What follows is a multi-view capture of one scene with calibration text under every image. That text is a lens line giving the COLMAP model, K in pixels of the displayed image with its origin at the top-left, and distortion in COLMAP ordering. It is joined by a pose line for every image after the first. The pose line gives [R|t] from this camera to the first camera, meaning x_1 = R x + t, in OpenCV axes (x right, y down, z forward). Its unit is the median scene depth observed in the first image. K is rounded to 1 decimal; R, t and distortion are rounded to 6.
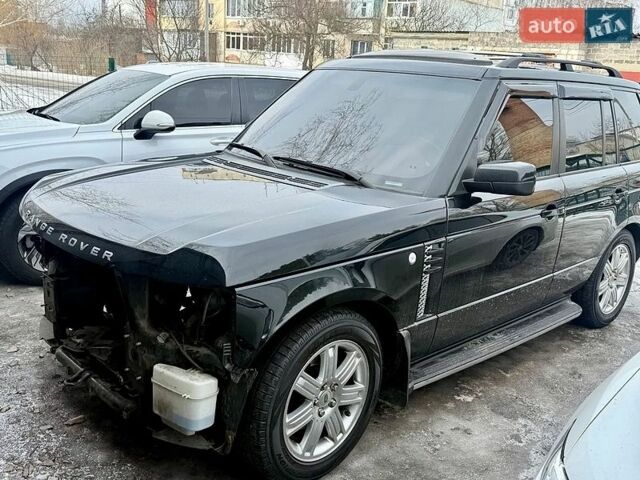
lens RADIAL K [[681.6, 0, 320.6], [0, 681.6, 231.8], [0, 0, 1]] dist [0.004686, -0.047013]
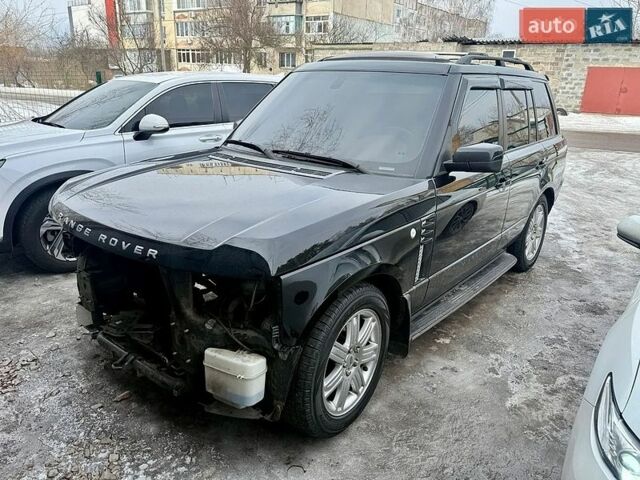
lens RADIAL K [[514.3, 0, 320.0], [0, 514.3, 240.0], [0, 0, 1]] dist [-0.009616, -0.015265]
pose [[0.991089, -0.071849, 0.112163, -0.105815], [0.063236, 0.994903, 0.078551, -0.024412], [-0.117236, -0.070758, 0.990580, 0.132095]]
